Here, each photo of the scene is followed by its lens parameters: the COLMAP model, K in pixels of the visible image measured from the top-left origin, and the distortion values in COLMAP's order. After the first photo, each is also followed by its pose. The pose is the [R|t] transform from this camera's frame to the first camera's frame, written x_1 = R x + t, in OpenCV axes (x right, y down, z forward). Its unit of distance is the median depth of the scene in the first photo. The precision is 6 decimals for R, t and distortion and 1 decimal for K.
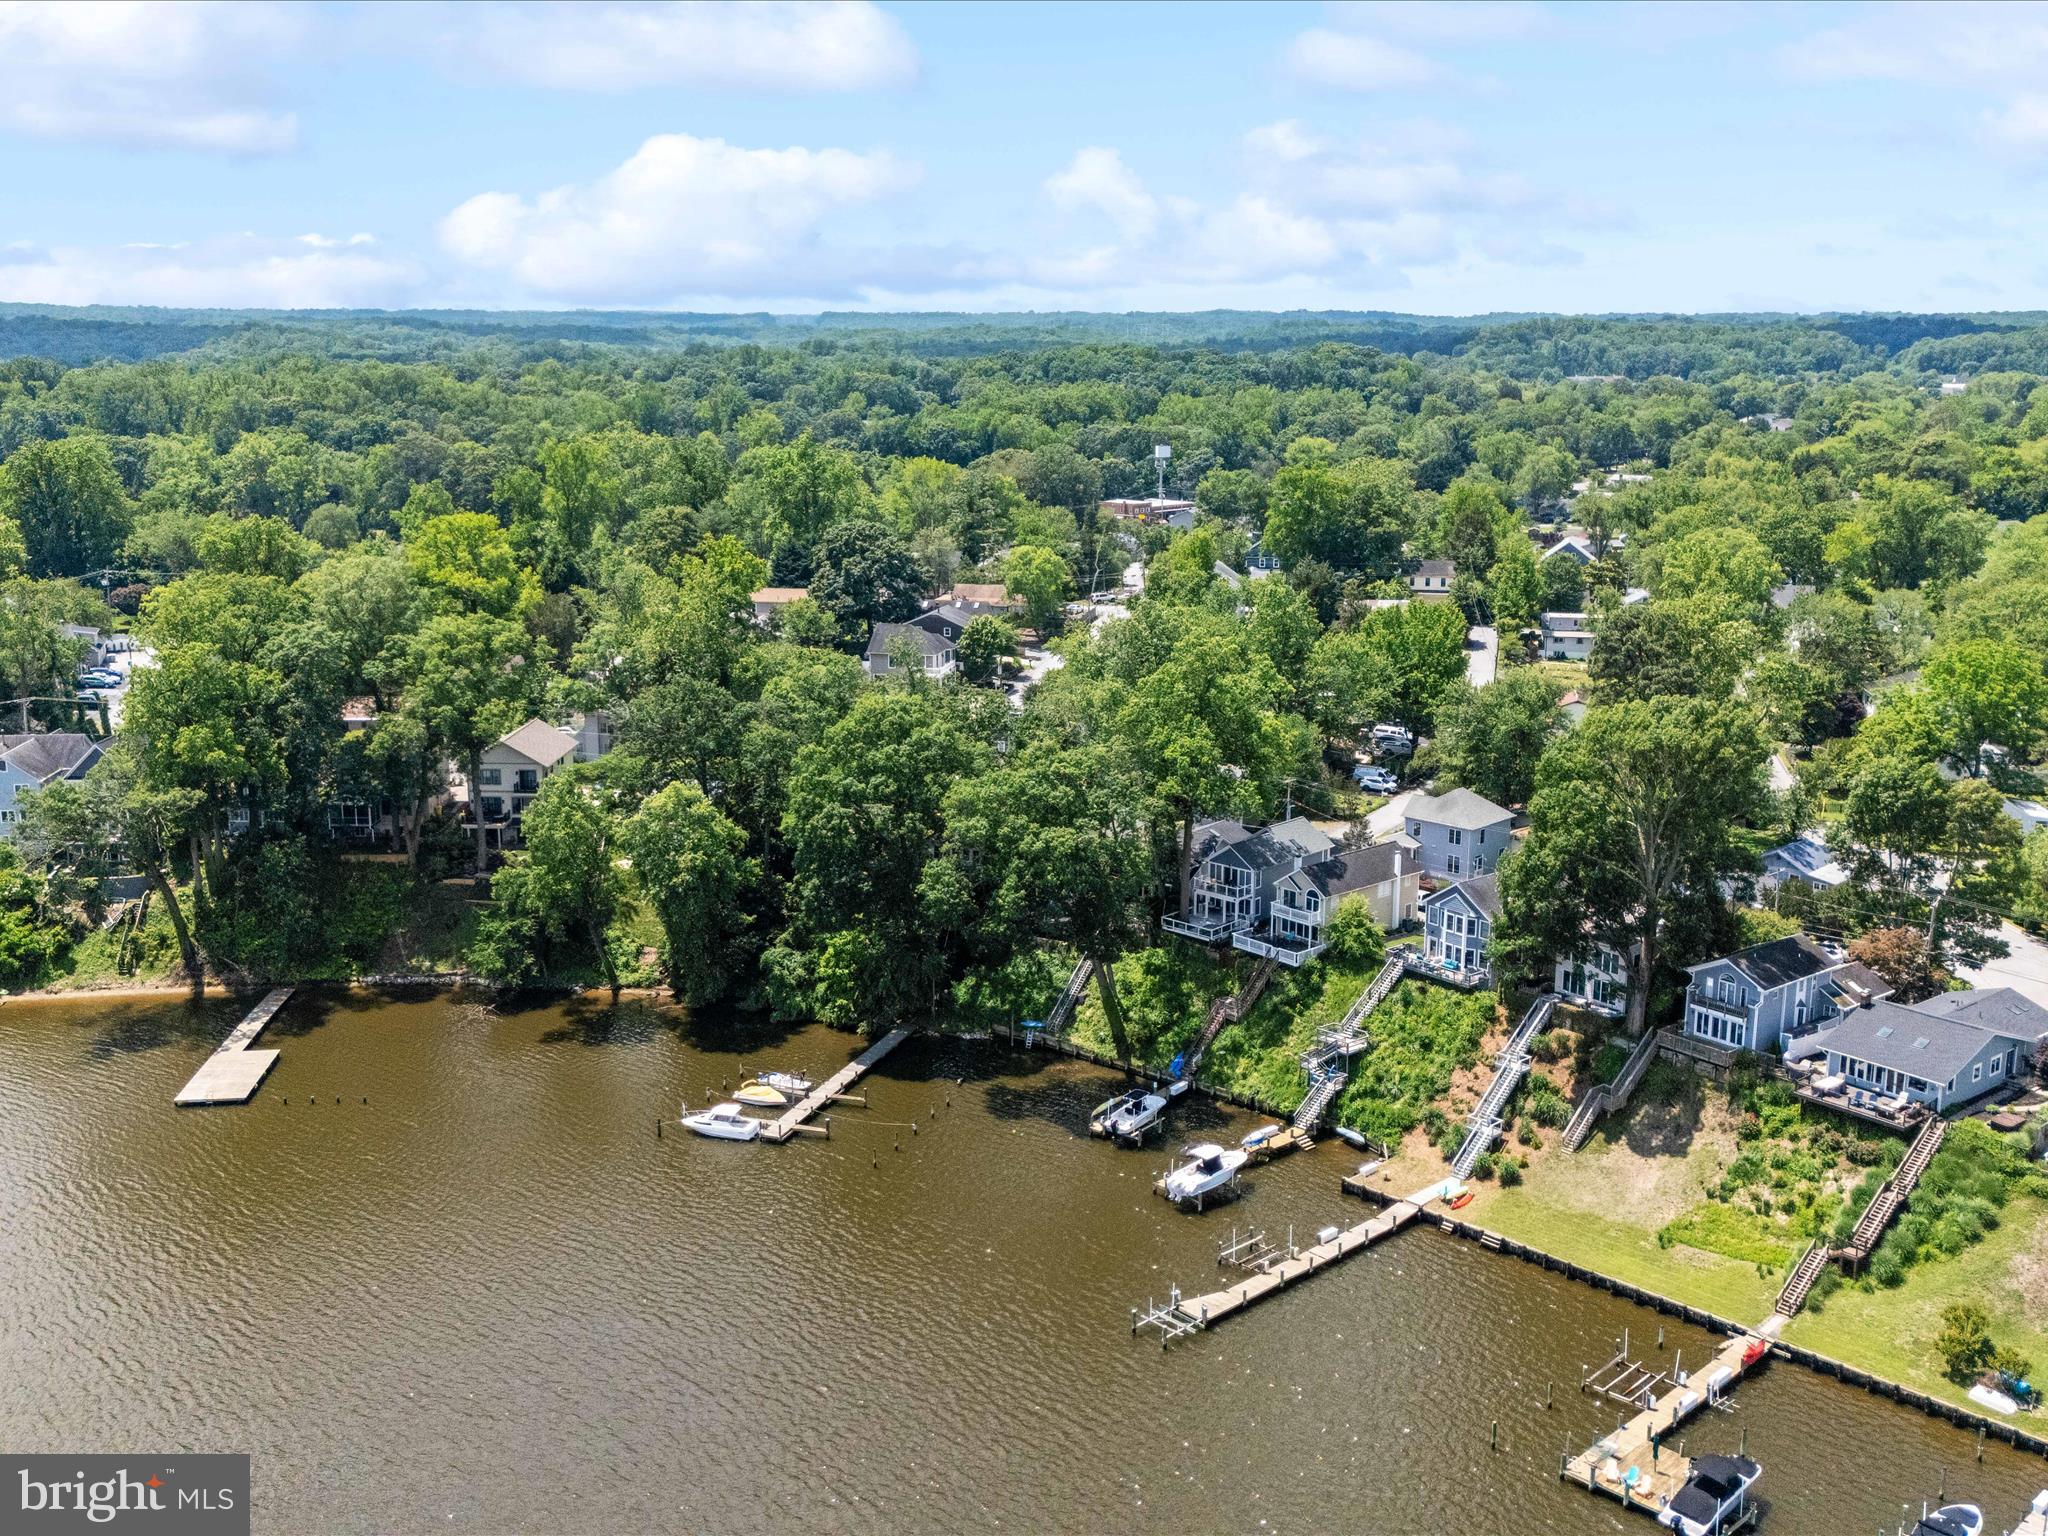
lens RADIAL K [[2012.2, 0, 1030.5], [0, 2012.2, 762.1], [0, 0, 1]] dist [0.110095, -0.166796]
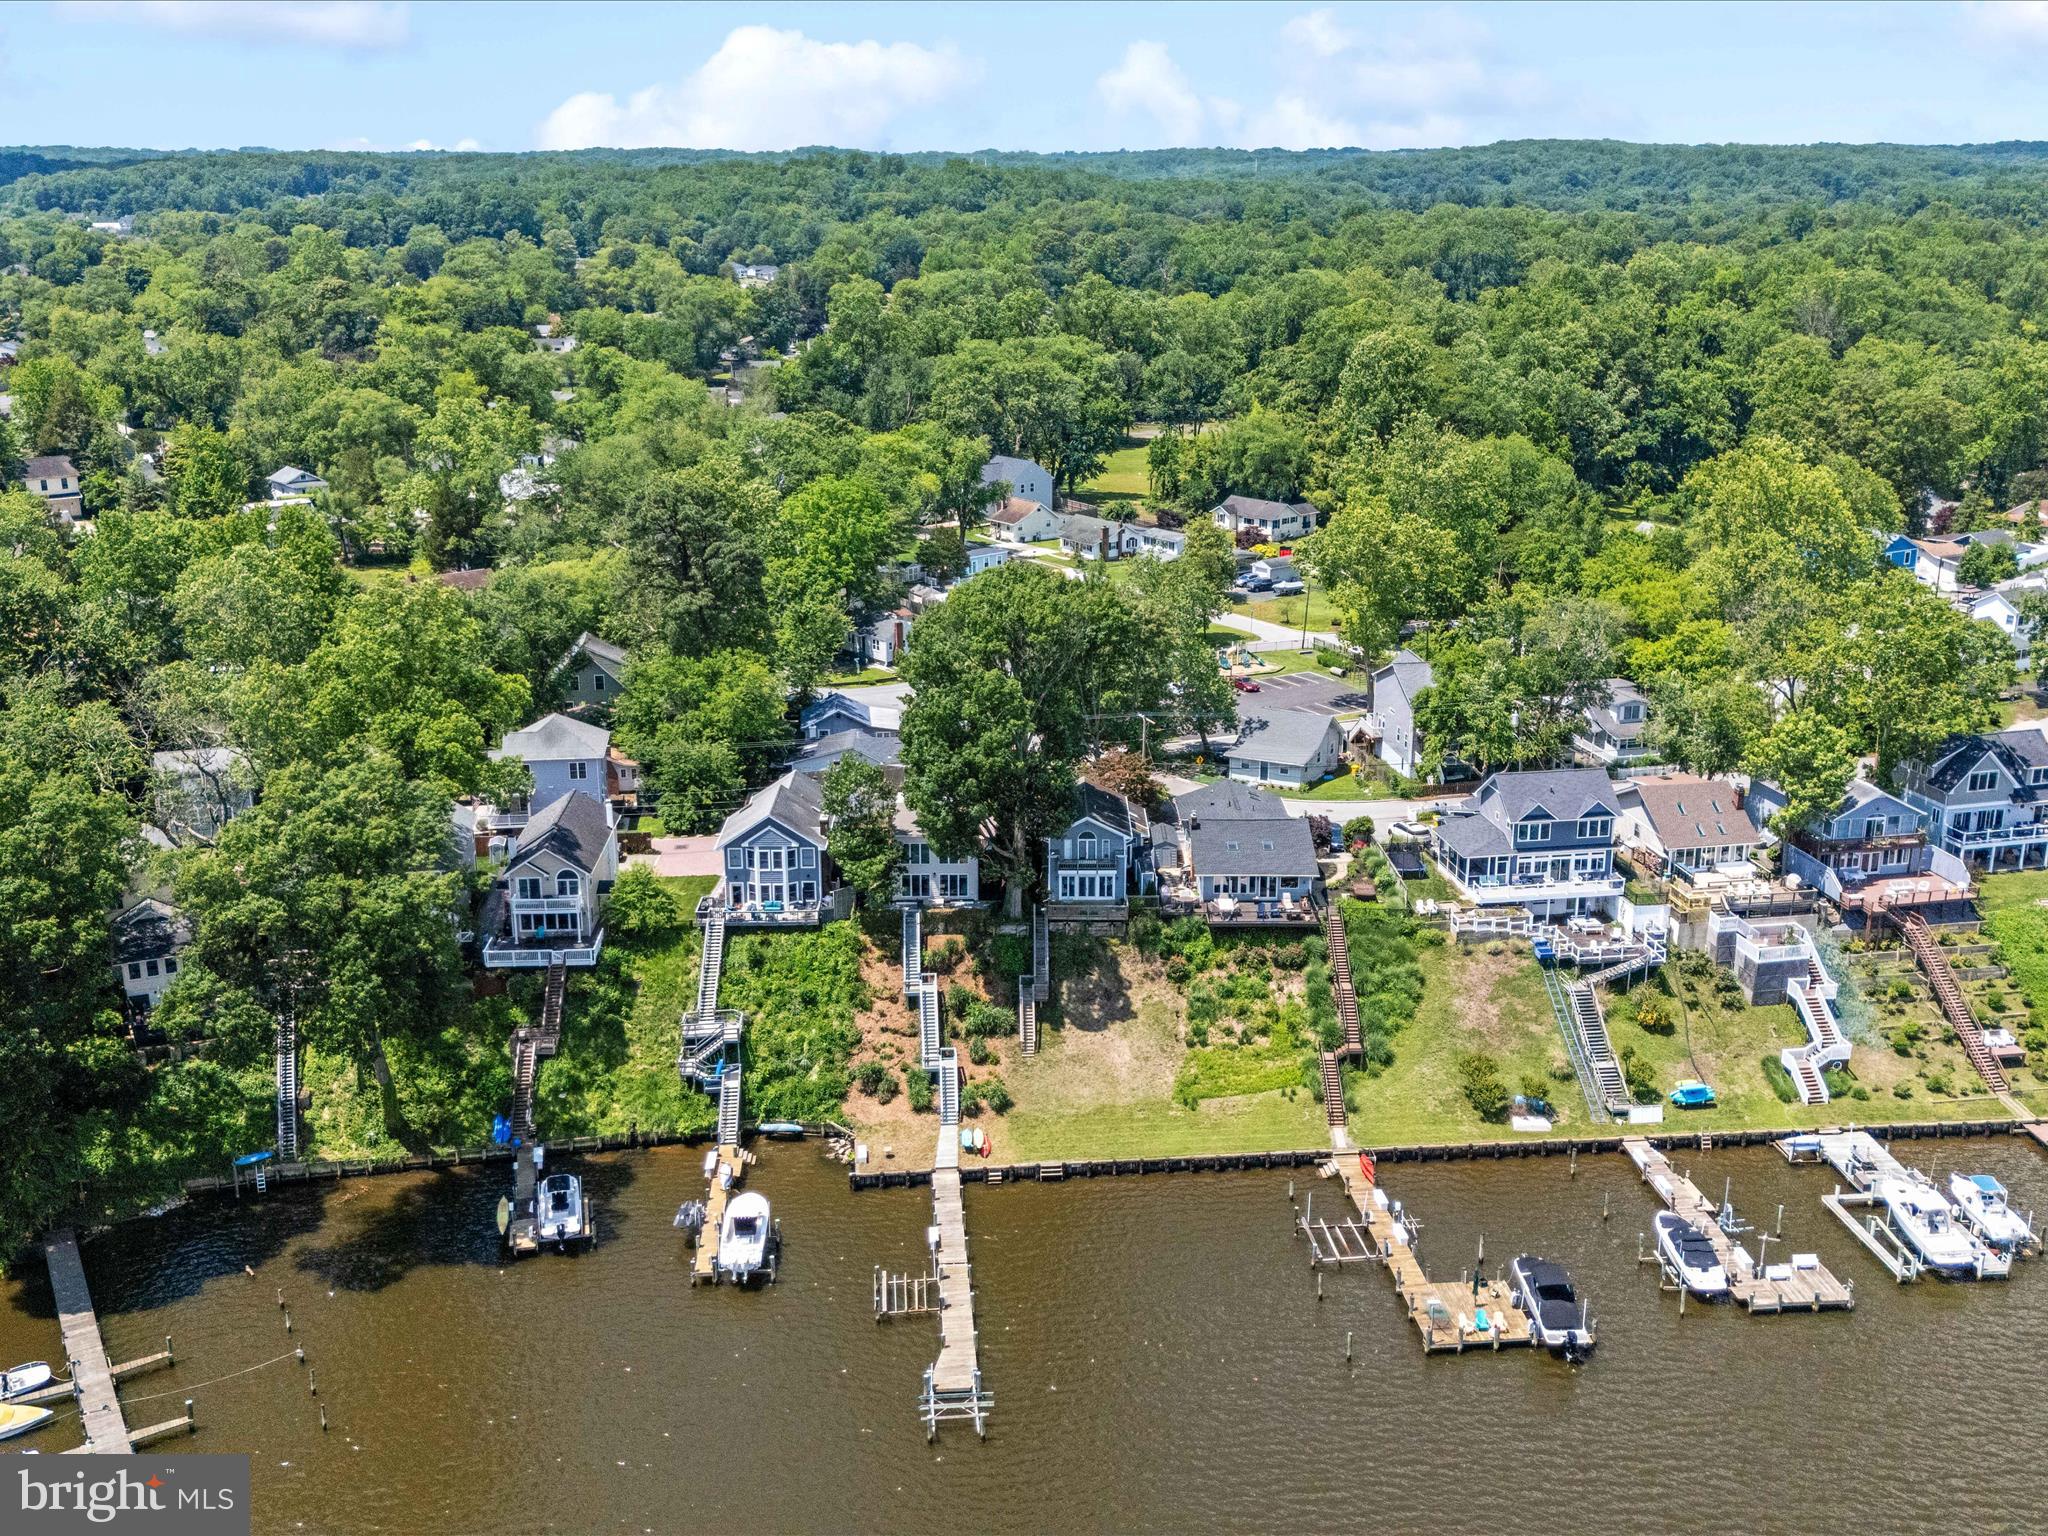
lens RADIAL K [[2012.2, 0, 1030.5], [0, 2012.2, 762.1], [0, 0, 1]] dist [0.110095, -0.166796]
pose [[0.623759, -0.227851, 0.747669, -0.383311], [0.170920, 0.973178, 0.153981, -0.080987], [-0.762700, 0.031745, 0.645973, 0.363426]]
